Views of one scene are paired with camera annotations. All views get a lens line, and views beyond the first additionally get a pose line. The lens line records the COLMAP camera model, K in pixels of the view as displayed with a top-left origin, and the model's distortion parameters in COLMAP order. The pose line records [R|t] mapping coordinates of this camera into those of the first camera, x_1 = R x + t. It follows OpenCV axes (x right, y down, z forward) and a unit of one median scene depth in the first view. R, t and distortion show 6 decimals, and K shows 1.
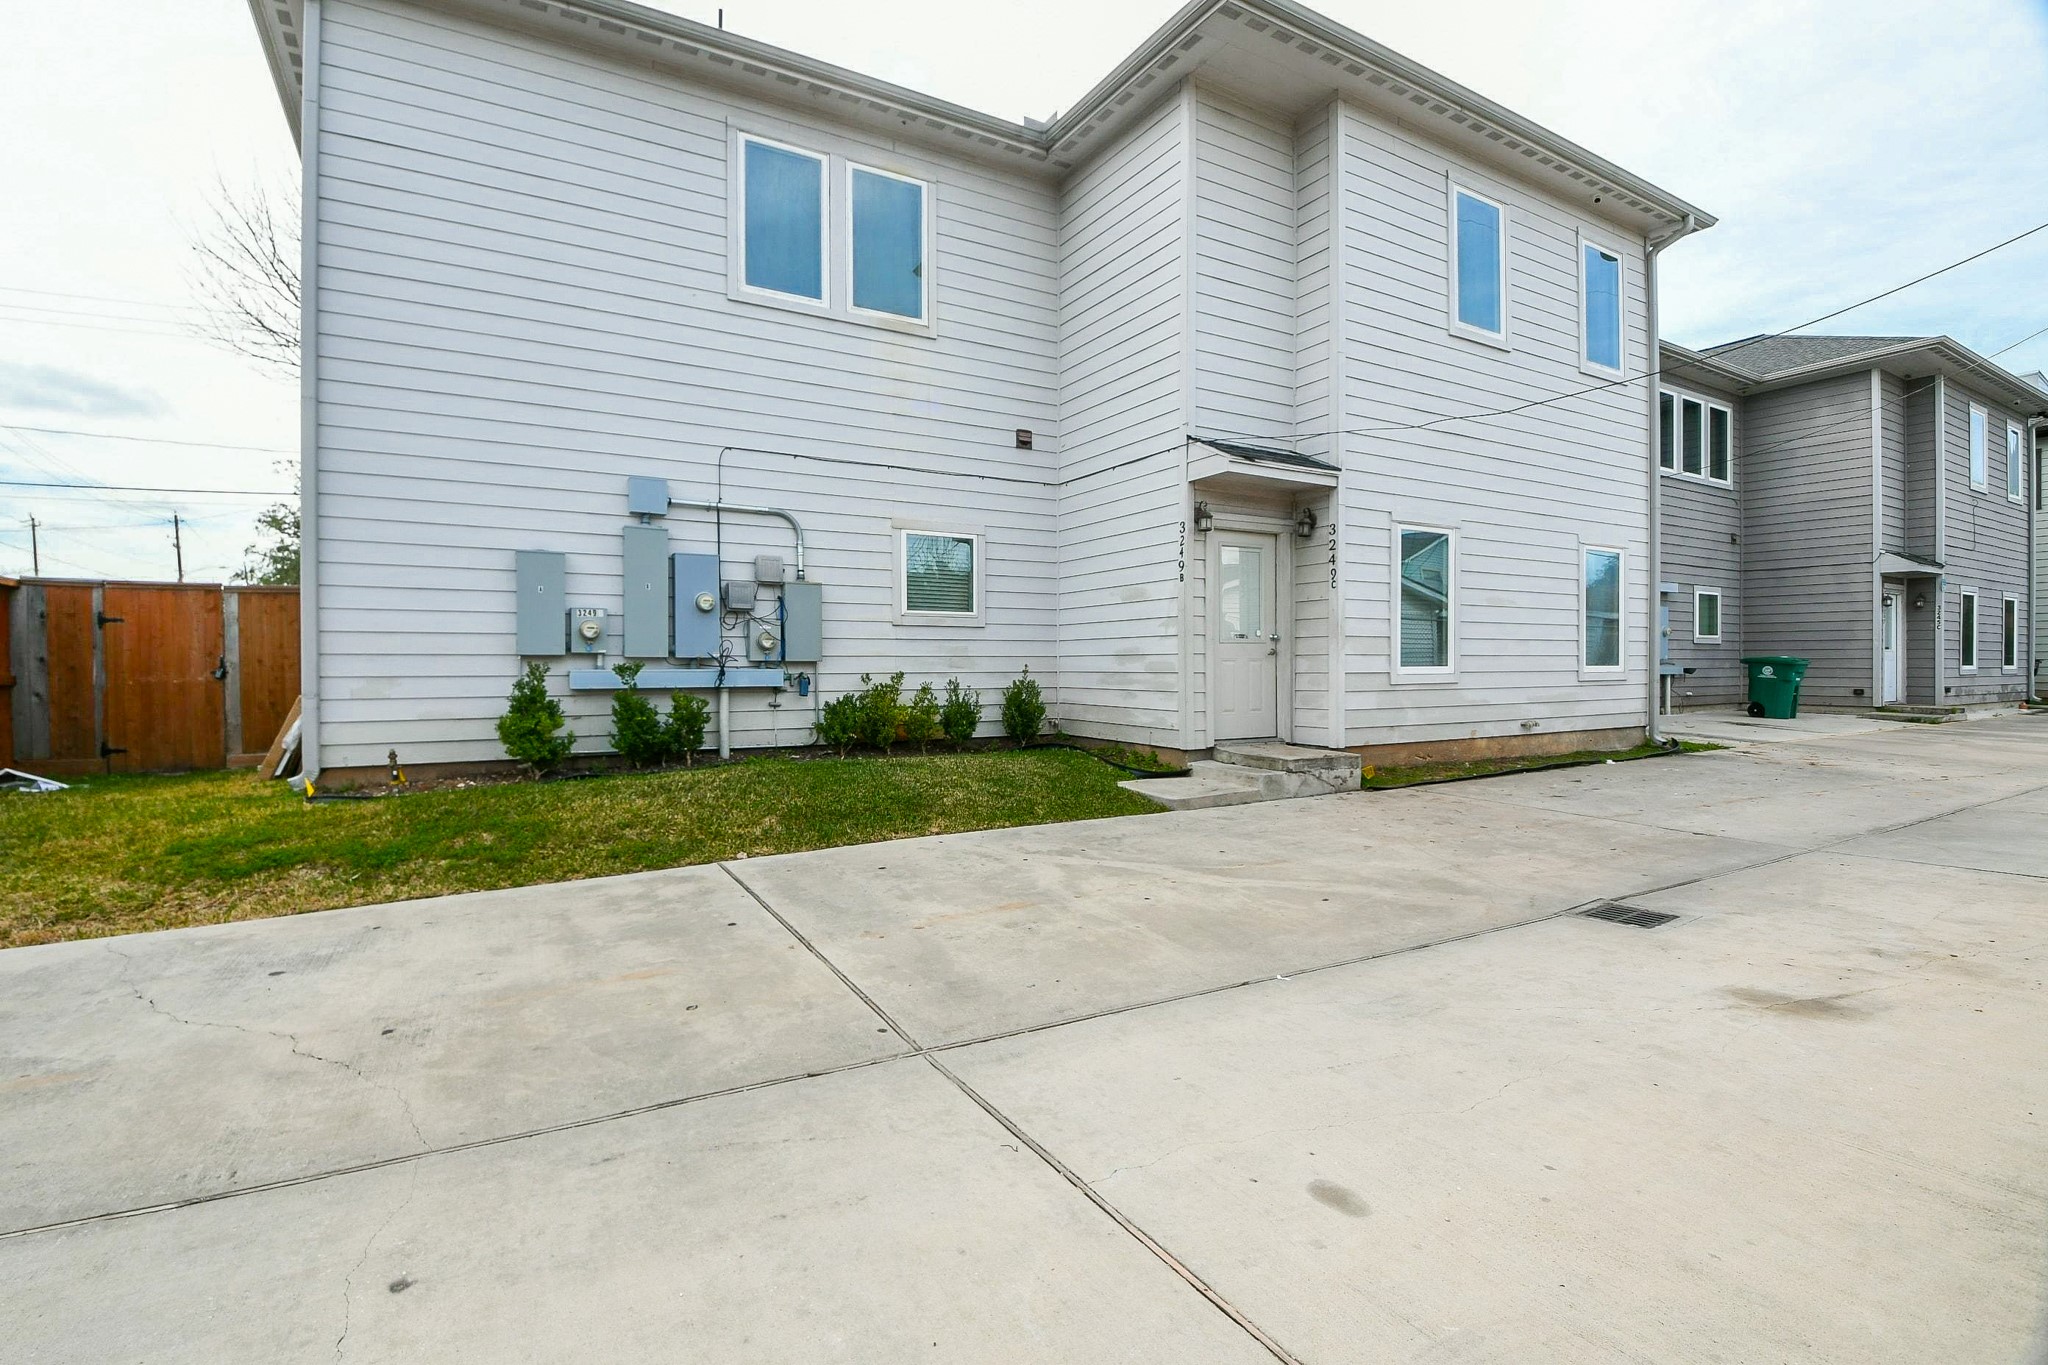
lens RADIAL K [[926.2, 0, 982.3], [0, 926.2, 675.7], [0, 0, 1]] dist [-0.013904, -0.001650]
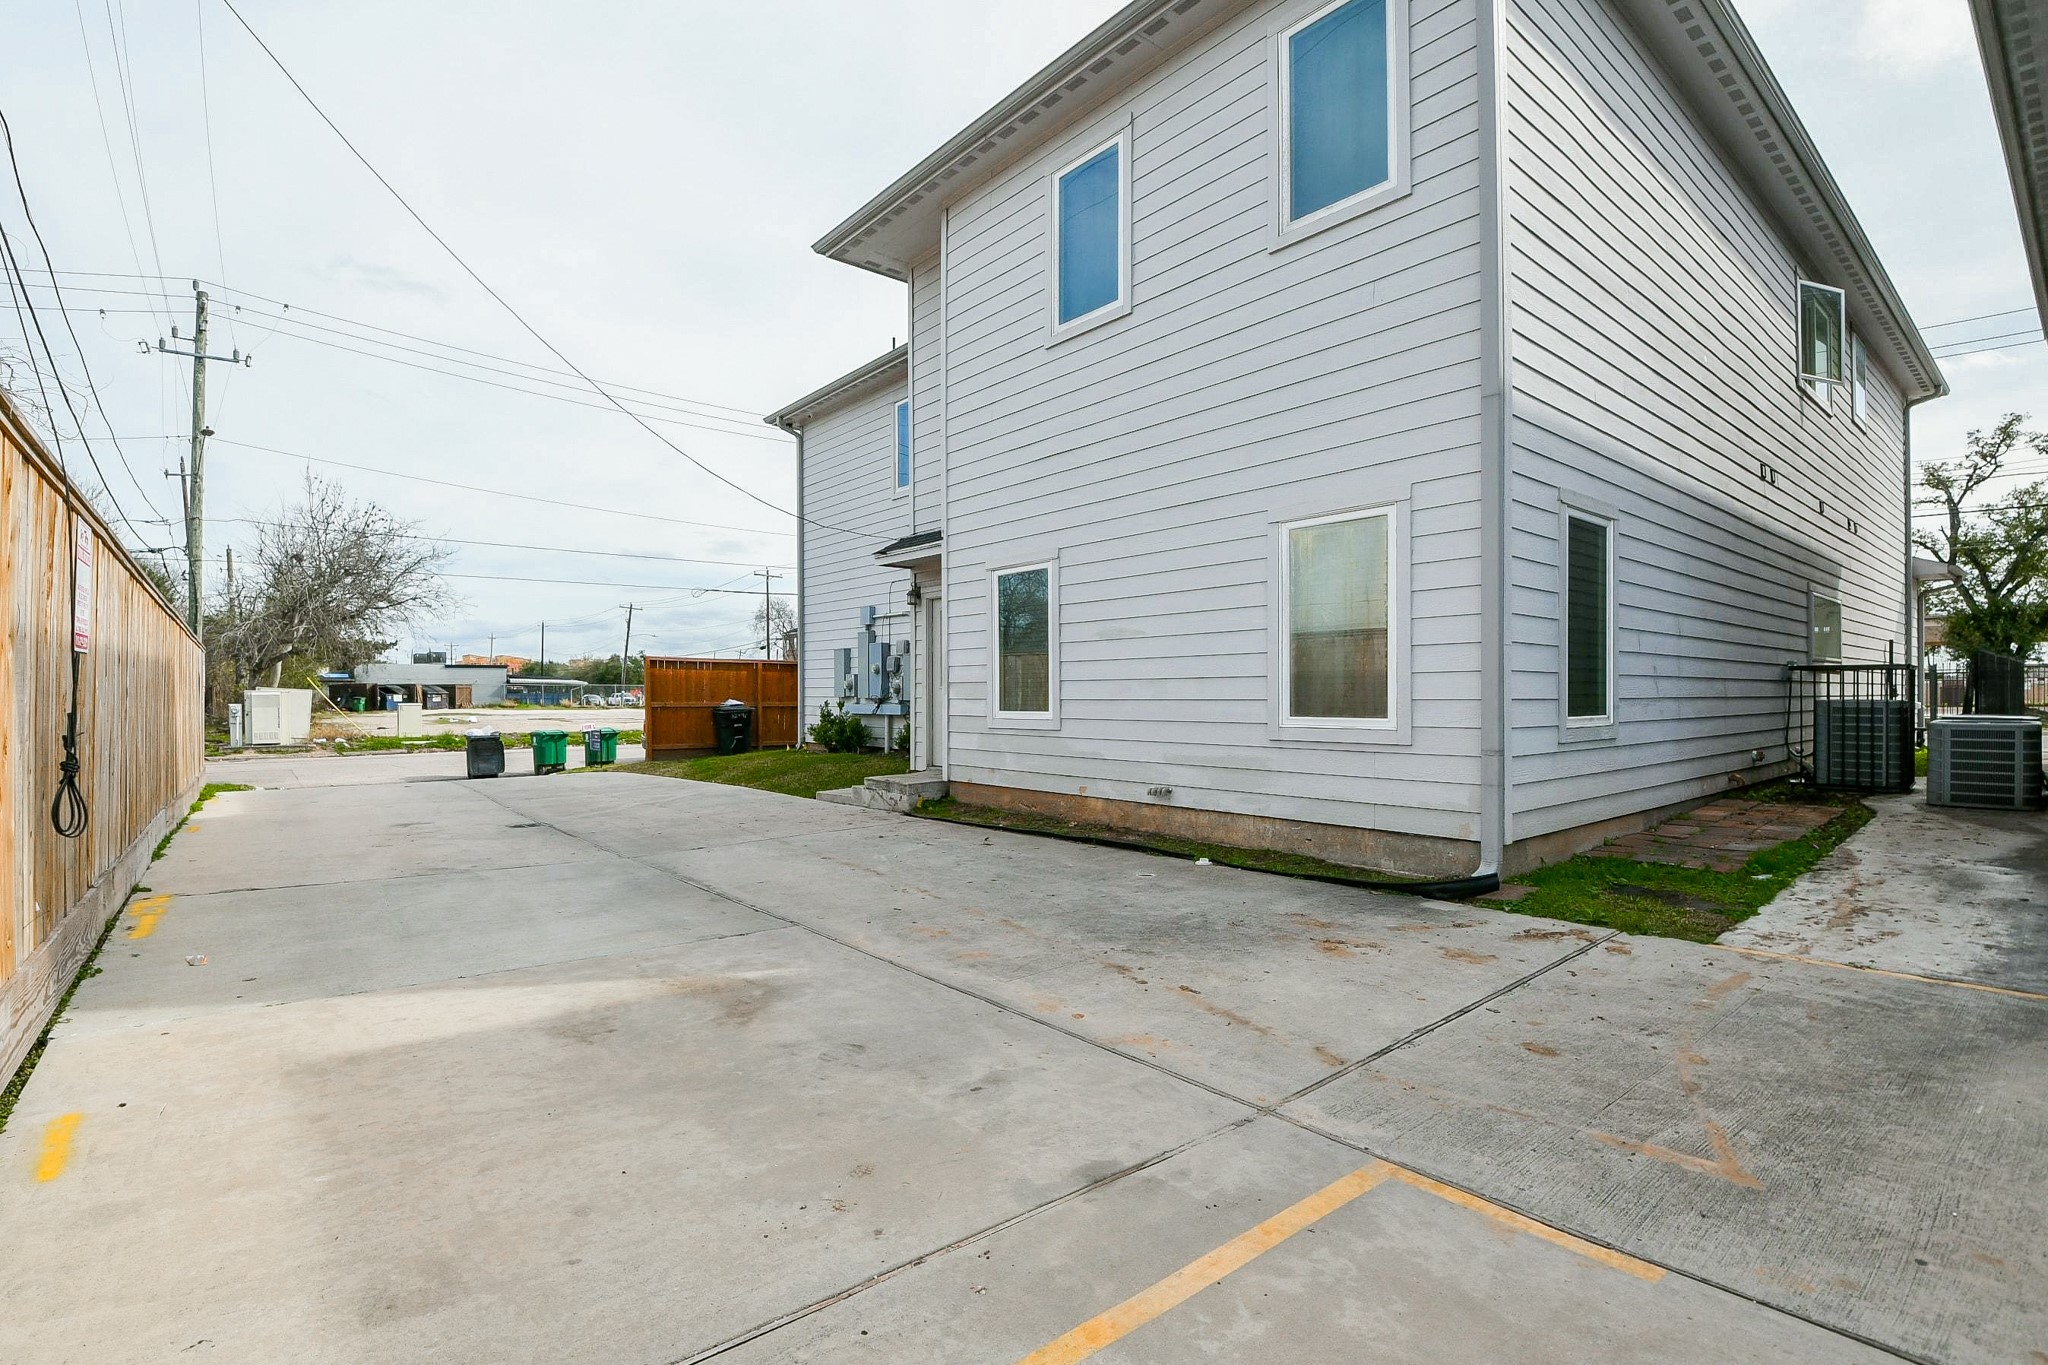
lens RADIAL K [[926.2, 0, 1028.7], [0, 926.2, 695.3], [0, 0, 1]] dist [-0.013904, -0.001650]
pose [[0.202263, 0.006200, -0.979312, 1.378682], [-0.003615, 0.999978, 0.005585, -0.030803], [0.979325, 0.002410, 0.202281, 0.783831]]
